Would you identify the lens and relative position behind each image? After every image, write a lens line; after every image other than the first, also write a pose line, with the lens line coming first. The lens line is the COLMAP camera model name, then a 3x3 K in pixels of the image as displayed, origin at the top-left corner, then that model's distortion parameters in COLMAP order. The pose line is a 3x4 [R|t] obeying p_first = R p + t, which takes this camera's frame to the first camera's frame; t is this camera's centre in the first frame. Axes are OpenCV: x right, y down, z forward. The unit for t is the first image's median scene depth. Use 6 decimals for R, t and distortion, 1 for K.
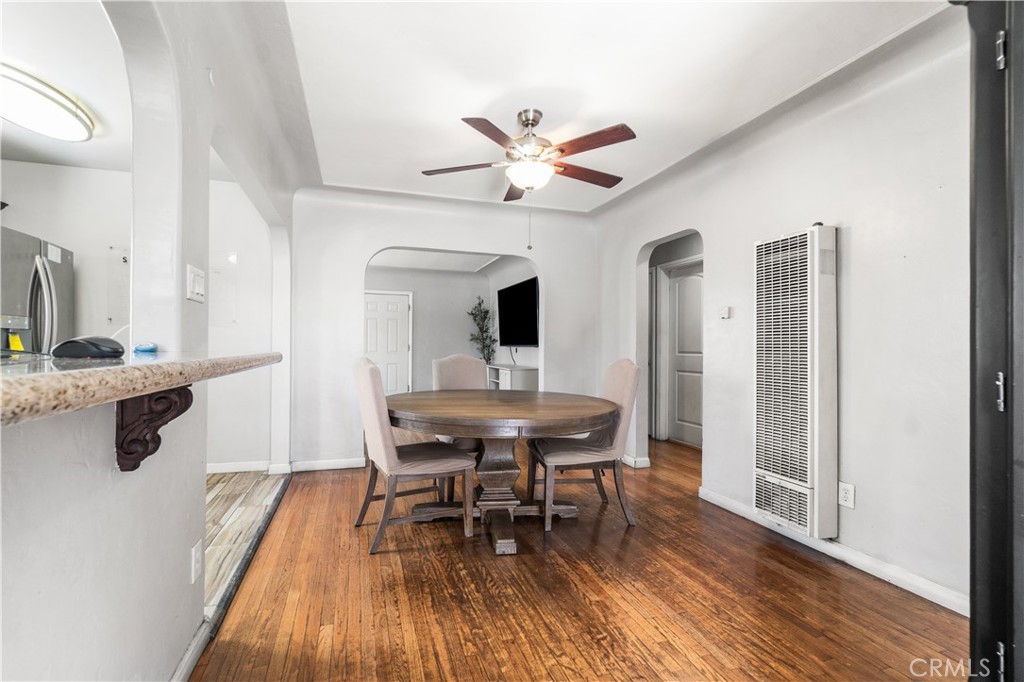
lens RADIAL K [[453.2, 0, 494.3], [0, 453.2, 343.6], [0, 0, 1]] dist [-0.002841, 0.000238]
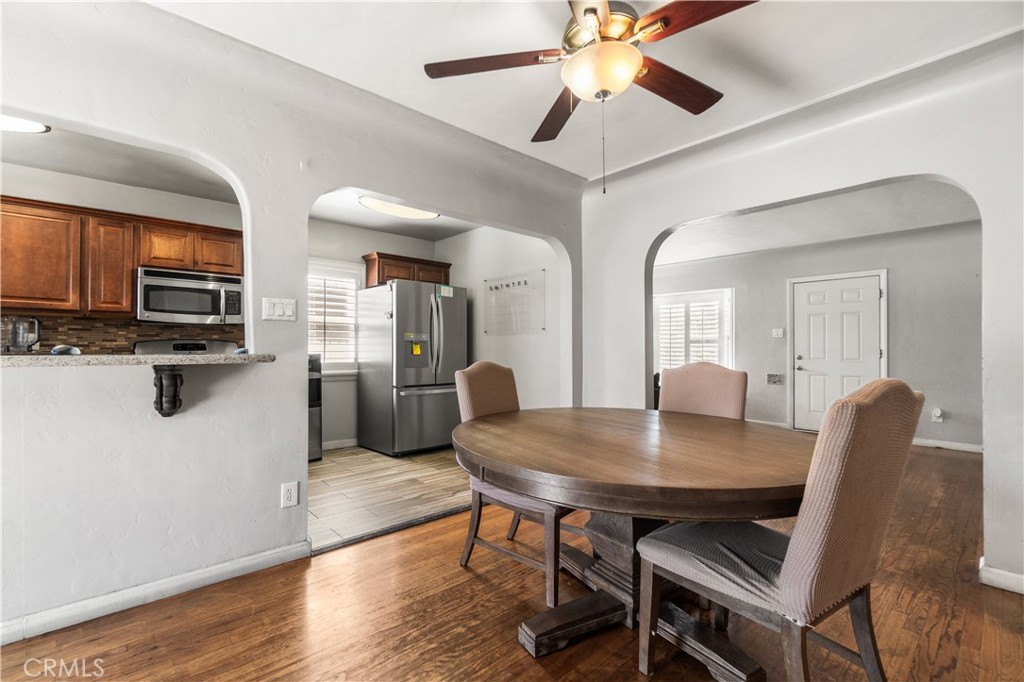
lens RADIAL K [[453.2, 0, 501.9], [0, 453.2, 348.2], [0, 0, 1]] dist [-0.002841, 0.000238]
pose [[0.401397, -0.010801, -0.915840, 0.584251], [0.007054, 0.999937, -0.008702, 0.009976], [0.915877, -0.002967, 0.401448, 0.619541]]
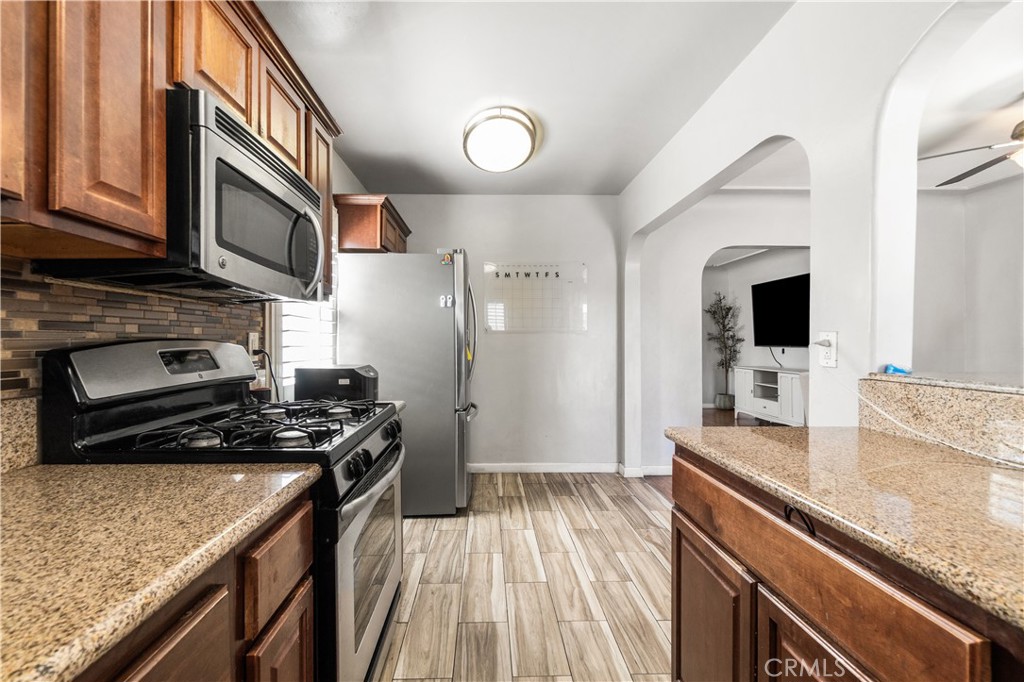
lens RADIAL K [[453.2, 0, 490.4], [0, 453.2, 342.5], [0, 0, 1]] dist [-0.002841, 0.000238]
pose [[0.958642, -0.010164, -0.284435, -0.679448], [0.011667, 0.999926, 0.003589, -0.031810], [0.284377, -0.006759, 0.958689, -0.099418]]
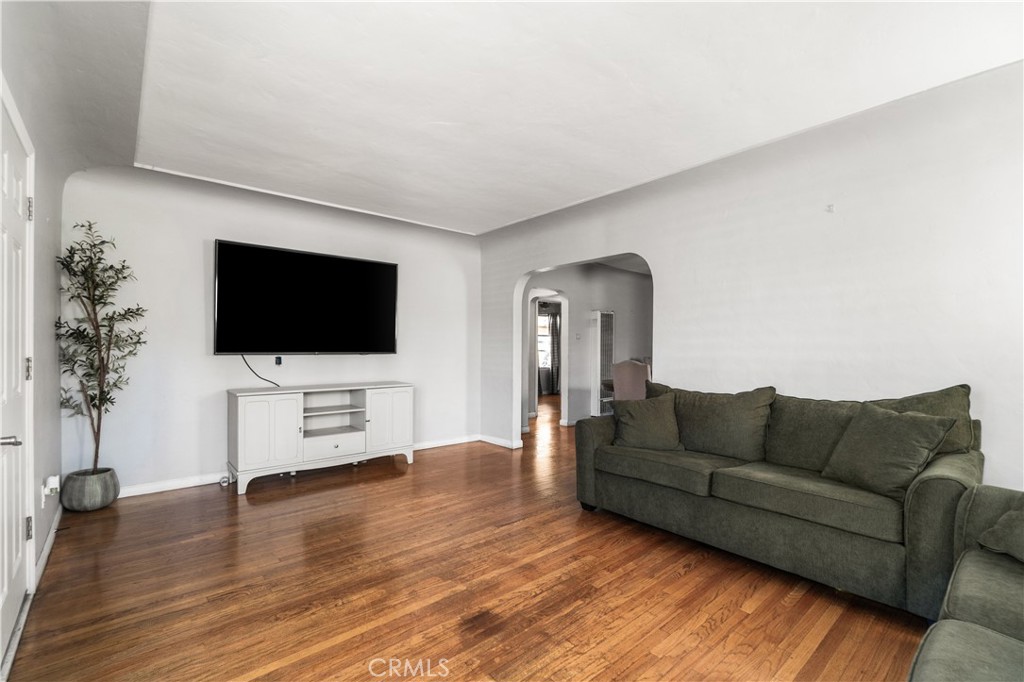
lens RADIAL K [[453.2, 0, 513.7], [0, 453.2, 346.6], [0, 0, 1]] dist [-0.002841, 0.000238]
pose [[-0.397979, -0.005216, 0.917379, -1.569294], [-0.011058, 0.999938, 0.000888, -0.018112], [-0.917328, -0.009791, -0.398013, 2.489501]]
